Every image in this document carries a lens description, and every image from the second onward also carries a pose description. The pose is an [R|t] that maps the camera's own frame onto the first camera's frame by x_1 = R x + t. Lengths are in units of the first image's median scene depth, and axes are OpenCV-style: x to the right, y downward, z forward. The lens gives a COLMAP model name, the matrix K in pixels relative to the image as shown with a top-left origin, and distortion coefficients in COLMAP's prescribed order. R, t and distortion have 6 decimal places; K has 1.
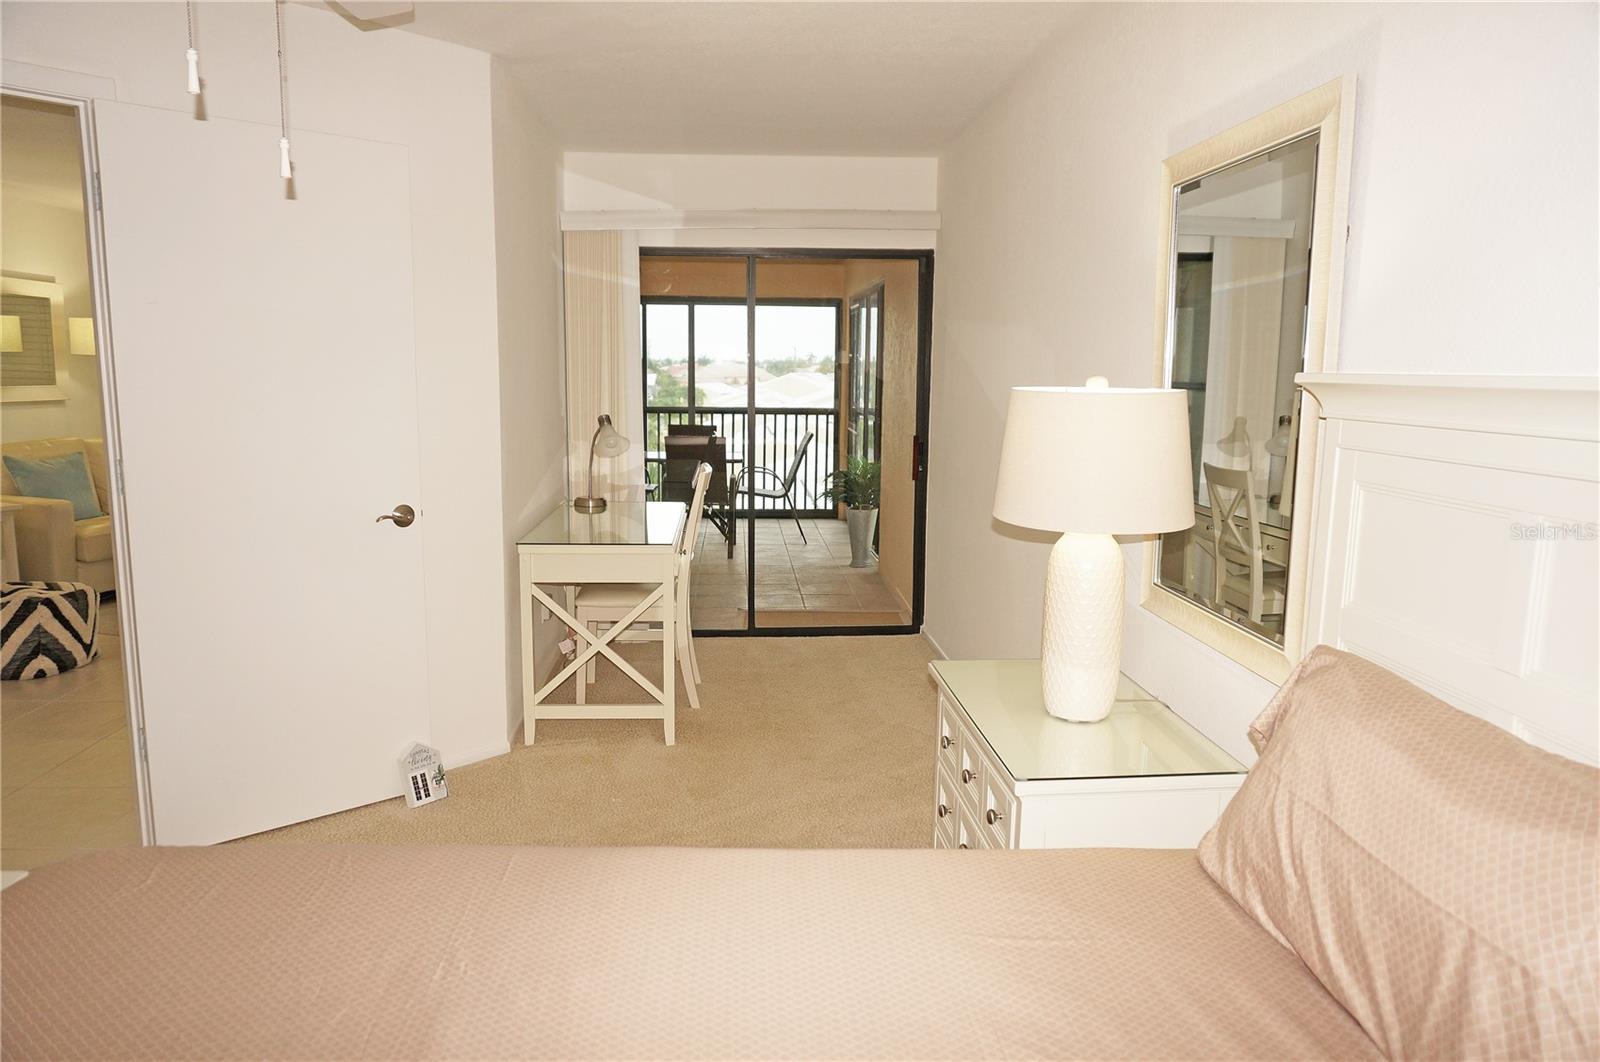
lens RADIAL K [[1072.4, 0, 805.5], [0, 1072.4, 530.7], [0, 0, 1]] dist [-0.038836, 0.029397]
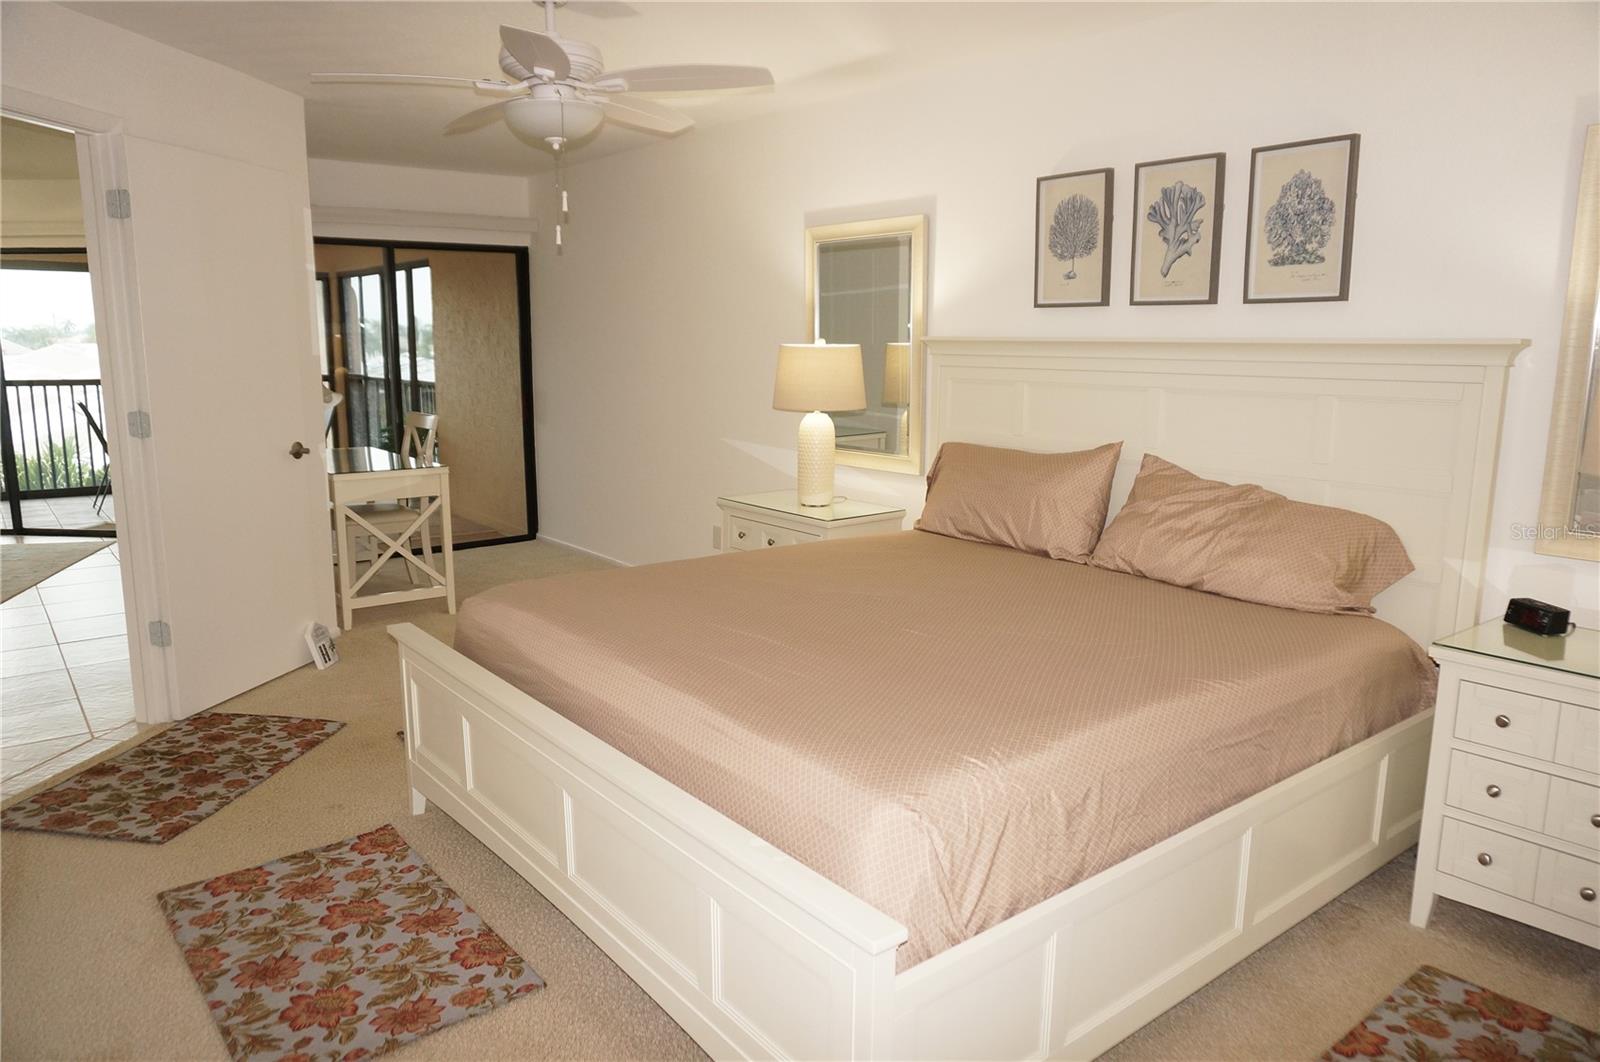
lens RADIAL K [[1072.4, 0, 791.1], [0, 1072.4, 534.3], [0, 0, 1]] dist [-0.038836, 0.029397]
pose [[0.822342, -0.107039, 0.558835, -0.529782], [0.088322, 0.994255, 0.060470, 0.053966], [-0.562097, -0.000370, 0.827071, -0.377530]]
